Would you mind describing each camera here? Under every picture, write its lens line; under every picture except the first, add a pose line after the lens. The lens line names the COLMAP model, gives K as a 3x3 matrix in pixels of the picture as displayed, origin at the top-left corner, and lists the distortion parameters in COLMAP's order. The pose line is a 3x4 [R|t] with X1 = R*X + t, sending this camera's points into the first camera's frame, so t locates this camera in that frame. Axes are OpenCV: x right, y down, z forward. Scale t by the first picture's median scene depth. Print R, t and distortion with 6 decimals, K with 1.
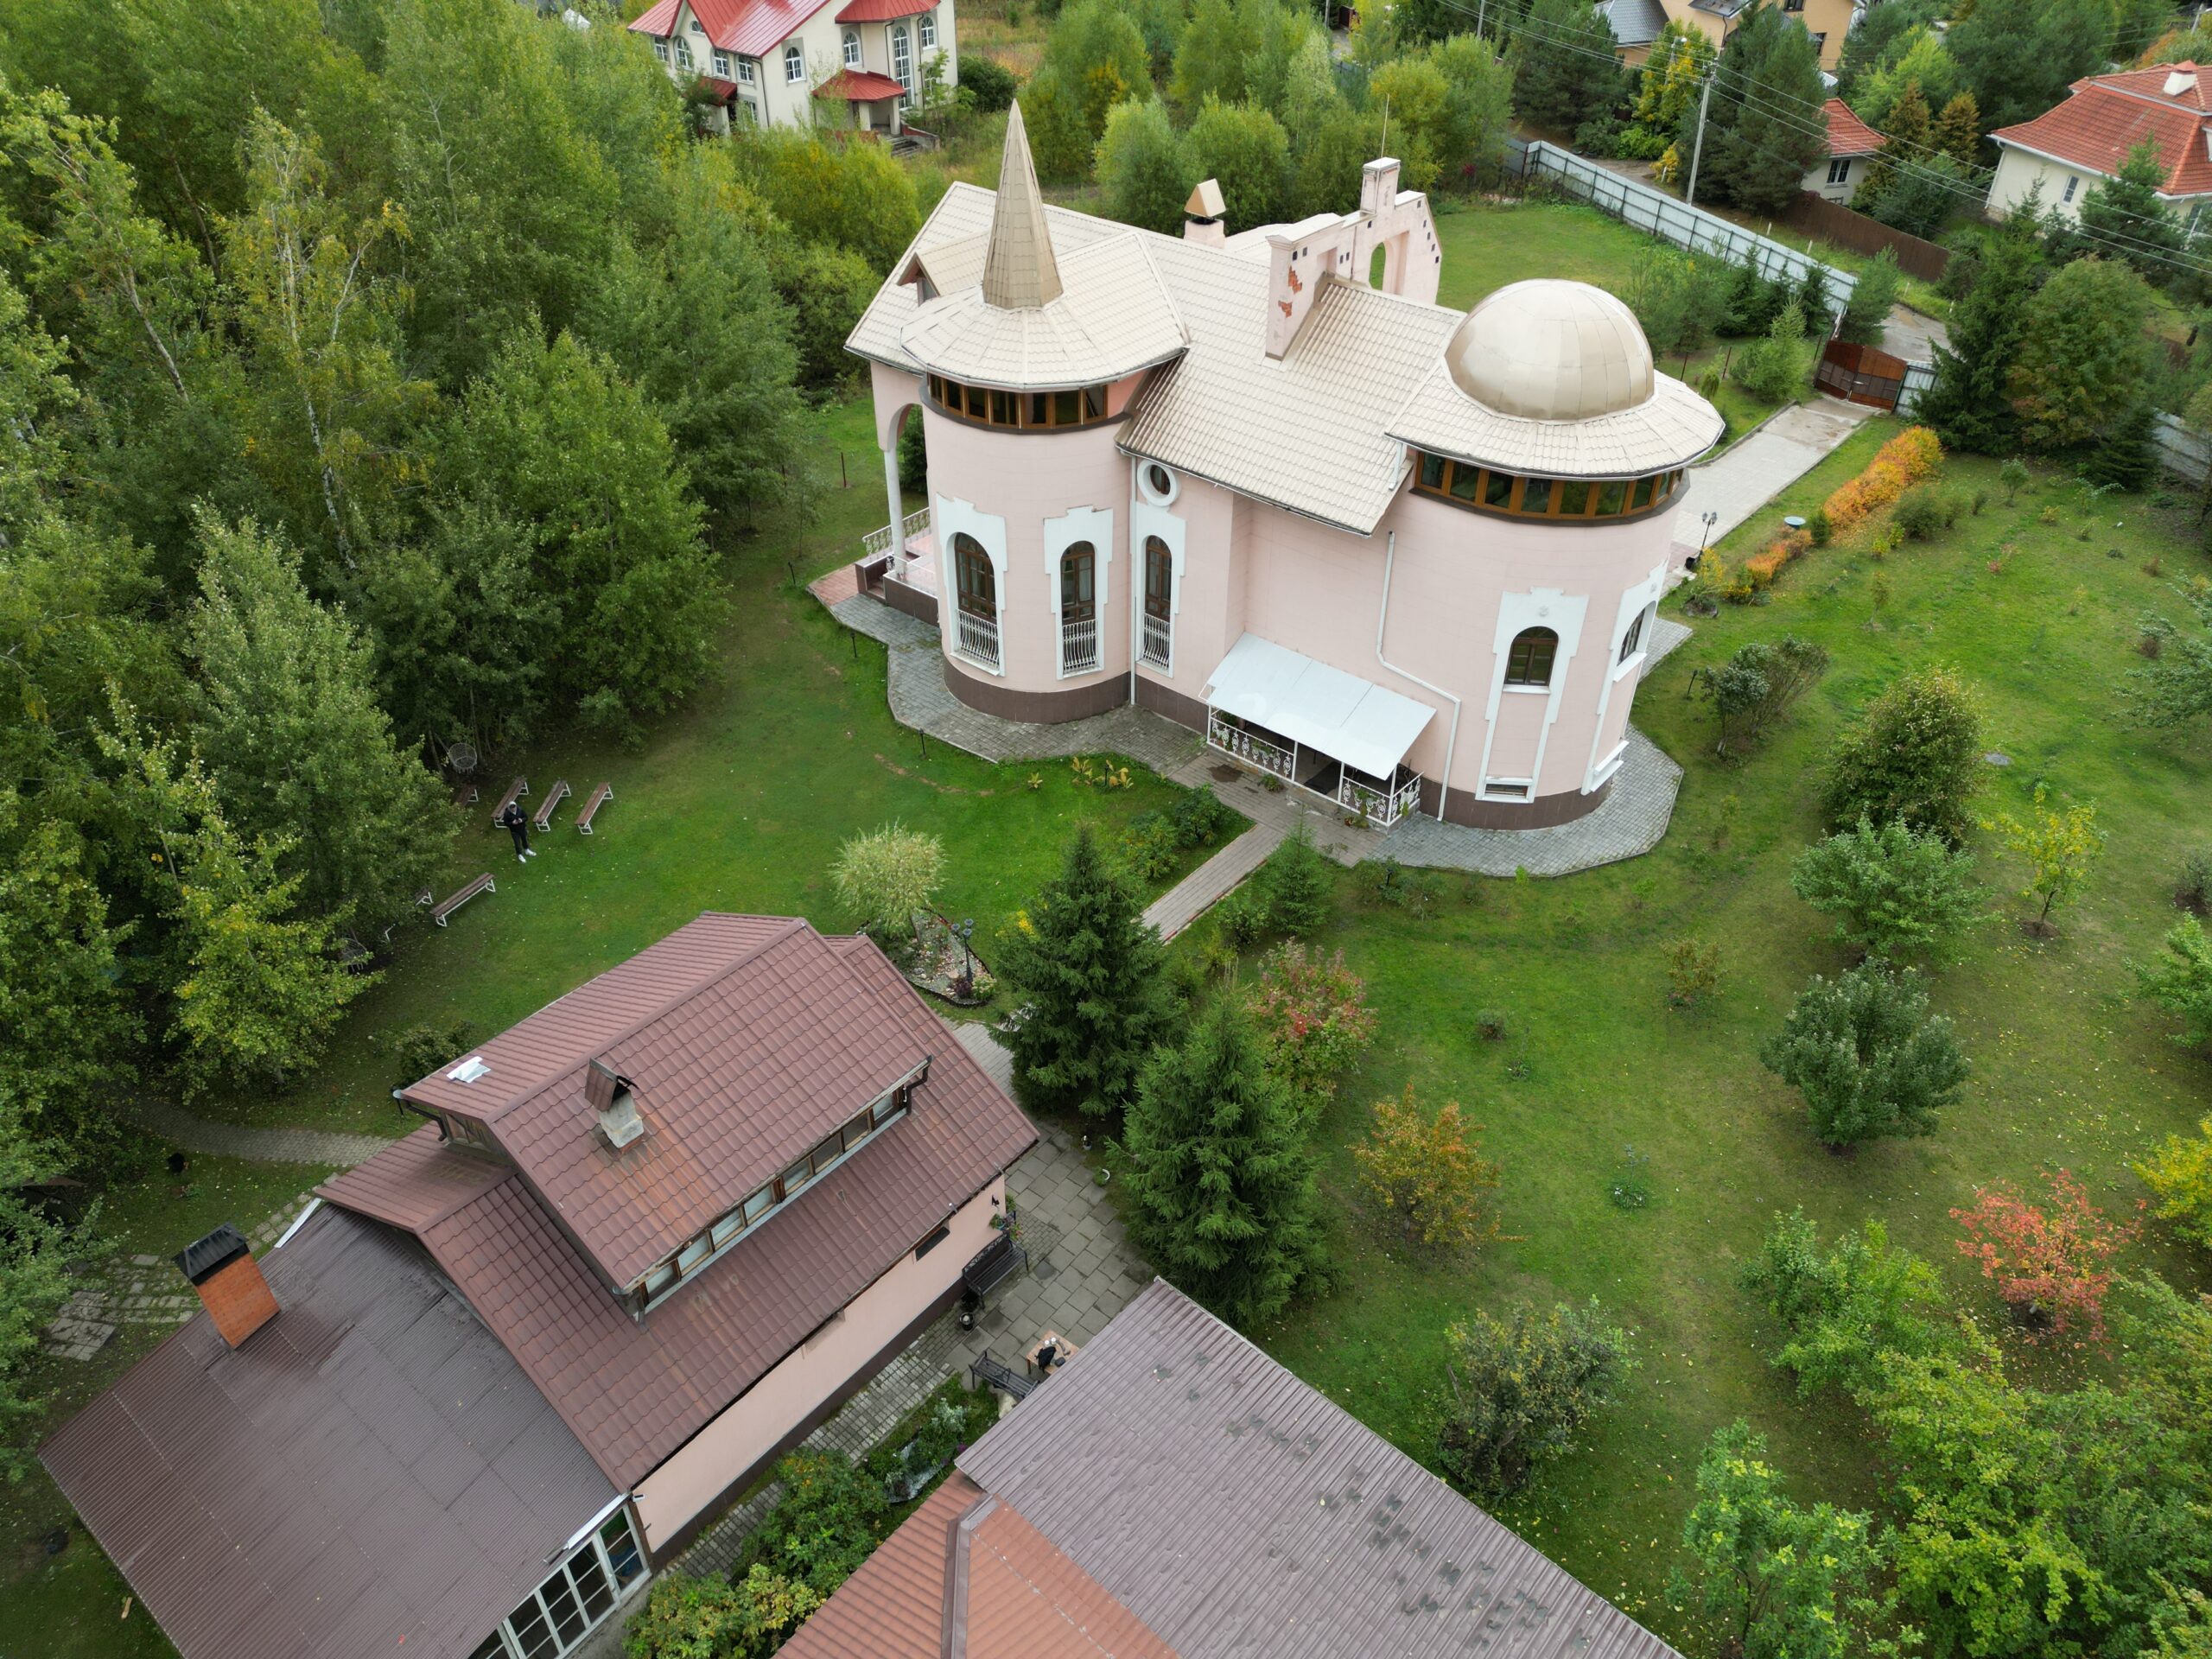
lens RADIAL K [[1518.9, 0, 1117.7], [0, 1518.9, 840.0], [0, 0, 1]] dist [0.113516, -0.131778]
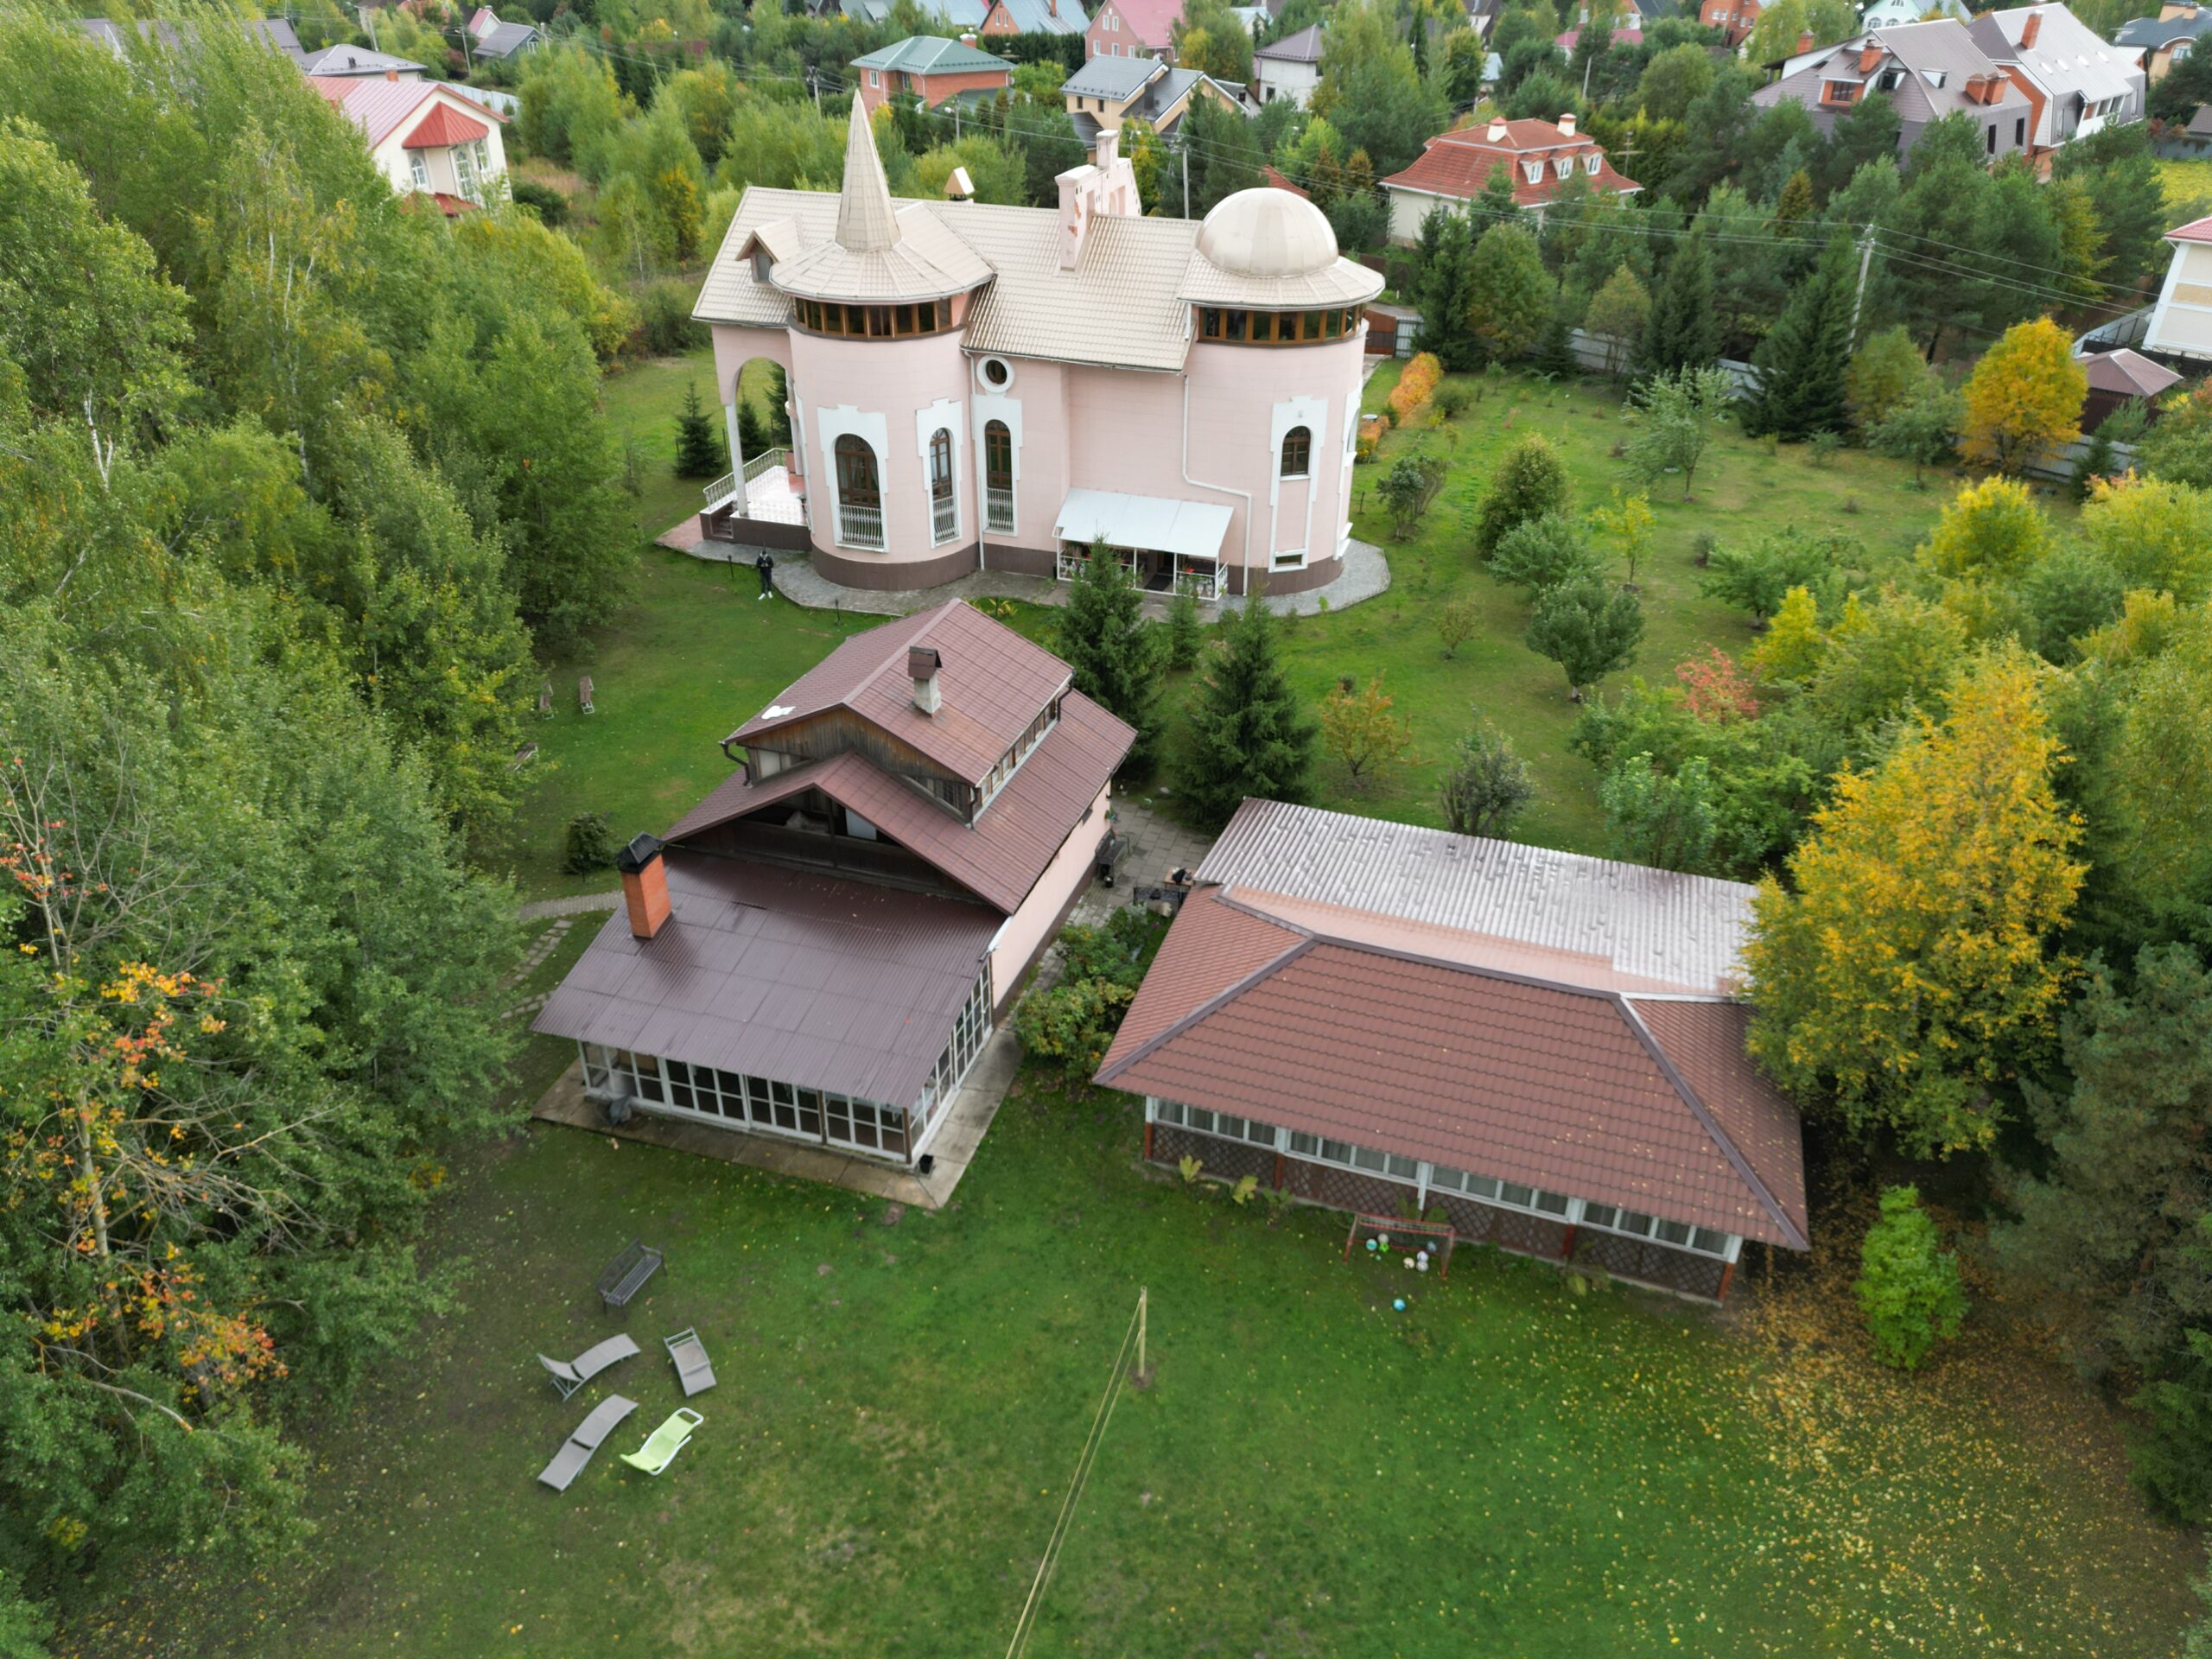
lens RADIAL K [[1518.9, 0, 1117.7], [0, 1518.9, 840.0], [0, 0, 1]] dist [0.113516, -0.131778]
pose [[0.925994, -0.191604, 0.325305, -0.362673], [0.223369, 0.972702, -0.062910, 0.248092], [-0.304371, 0.130917, 0.943514, -0.210682]]
